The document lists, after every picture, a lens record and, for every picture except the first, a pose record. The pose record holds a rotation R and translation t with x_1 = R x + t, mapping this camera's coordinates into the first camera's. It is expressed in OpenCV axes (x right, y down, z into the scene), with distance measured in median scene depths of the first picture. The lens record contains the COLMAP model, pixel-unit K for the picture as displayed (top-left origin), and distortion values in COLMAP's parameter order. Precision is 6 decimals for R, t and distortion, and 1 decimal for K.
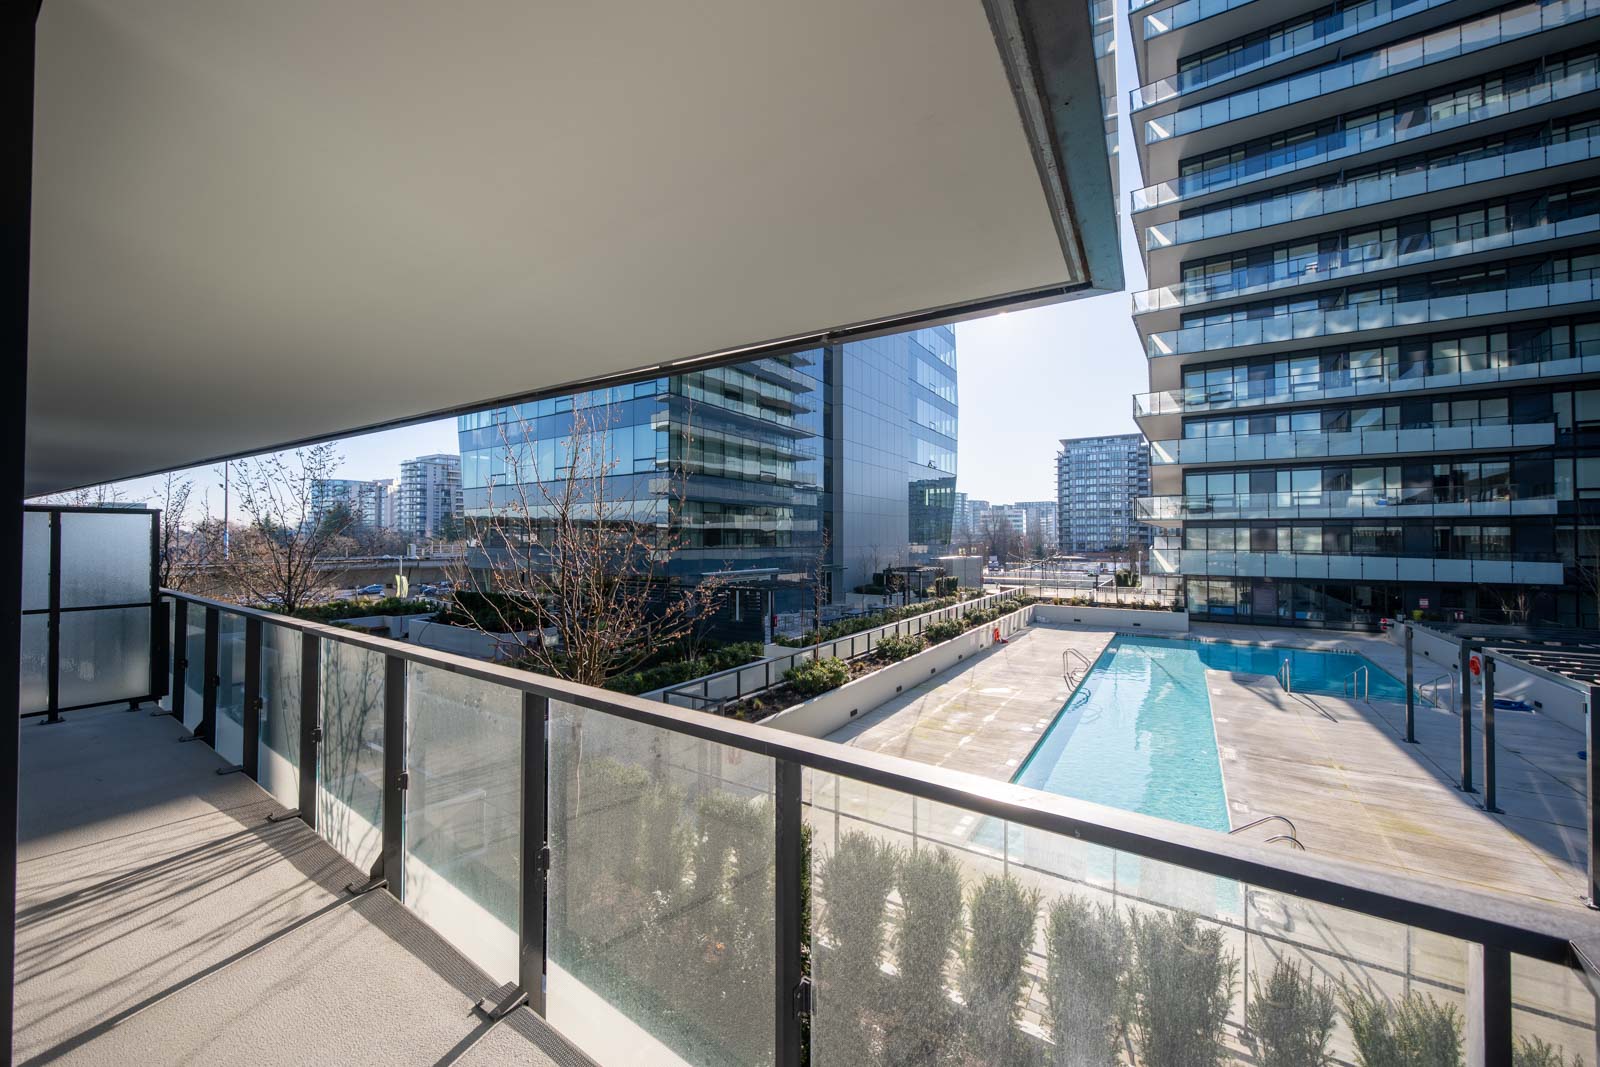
lens RADIAL K [[587.7, 0, 807.7], [0, 587.7, 530.0], [0, 0, 1]] dist [-0.006888, 0.000250]
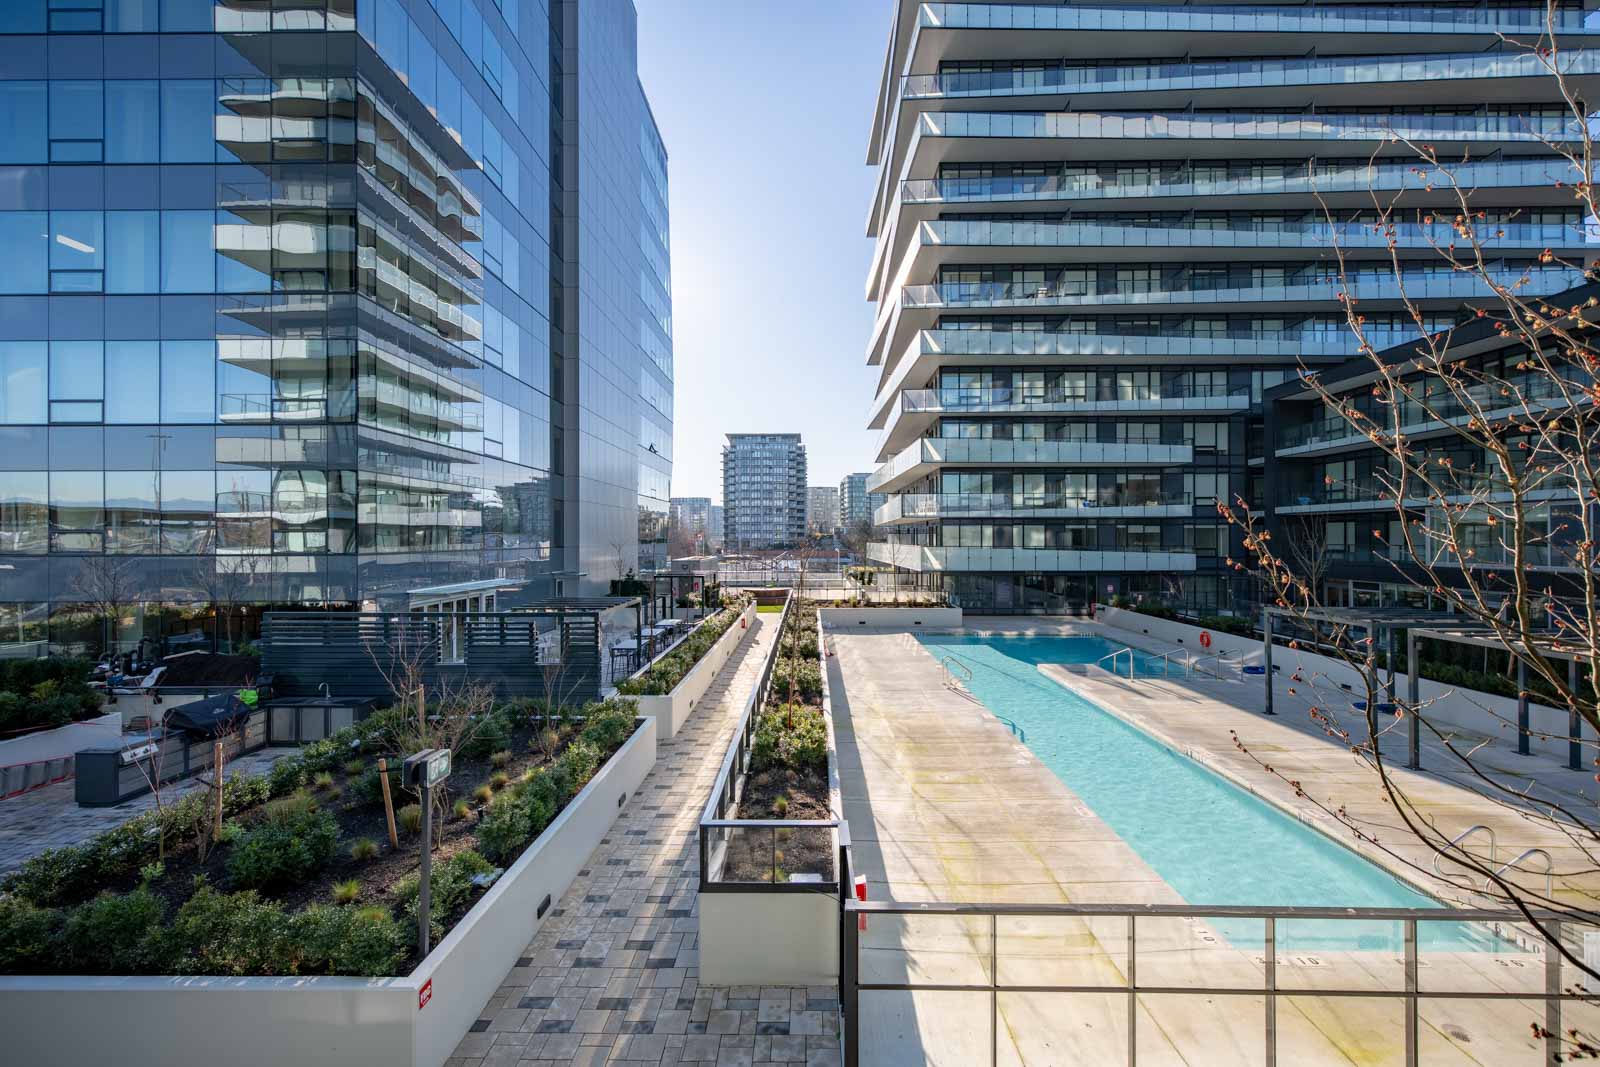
lens RADIAL K [[651.8, 0, 805.4], [0, 651.8, 531.6], [0, 0, 1]] dist [0.009216, 0.000006]
pose [[0.853182, 0.001543, 0.521612, -0.165113], [-0.005243, 0.999970, 0.005619, 0.002625], [-0.521588, -0.007529, 0.853164, 0.161680]]
